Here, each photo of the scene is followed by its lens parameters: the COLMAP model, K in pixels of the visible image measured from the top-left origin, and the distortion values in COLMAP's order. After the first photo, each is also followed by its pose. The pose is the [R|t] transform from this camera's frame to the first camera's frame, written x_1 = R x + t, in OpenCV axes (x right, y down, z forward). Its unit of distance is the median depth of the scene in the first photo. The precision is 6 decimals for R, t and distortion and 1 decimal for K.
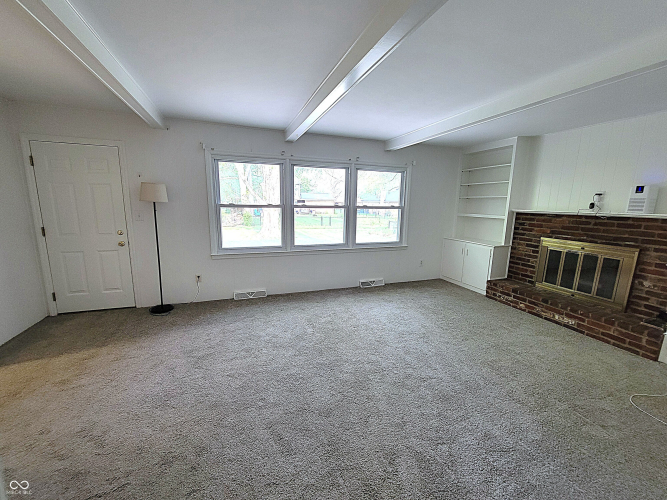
lens RADIAL K [[271.4, 0, 331.9], [0, 271.4, 250.7], [0, 0, 1]] dist [-0.003068, -0.000523]
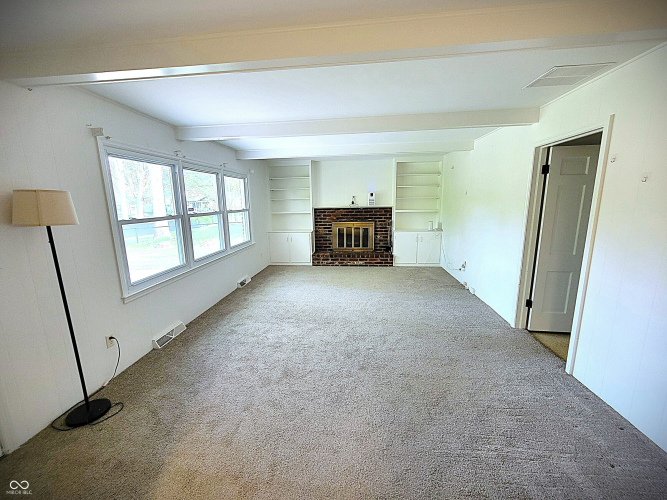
lens RADIAL K [[271.4, 0, 330.4], [0, 271.4, 250.4], [0, 0, 1]] dist [-0.003068, -0.000523]
pose [[0.440701, -0.190213, 0.877269, -0.772204], [0.184208, 0.975656, 0.119007, -0.082239], [-0.878550, 0.109154, 0.465011, 0.238296]]
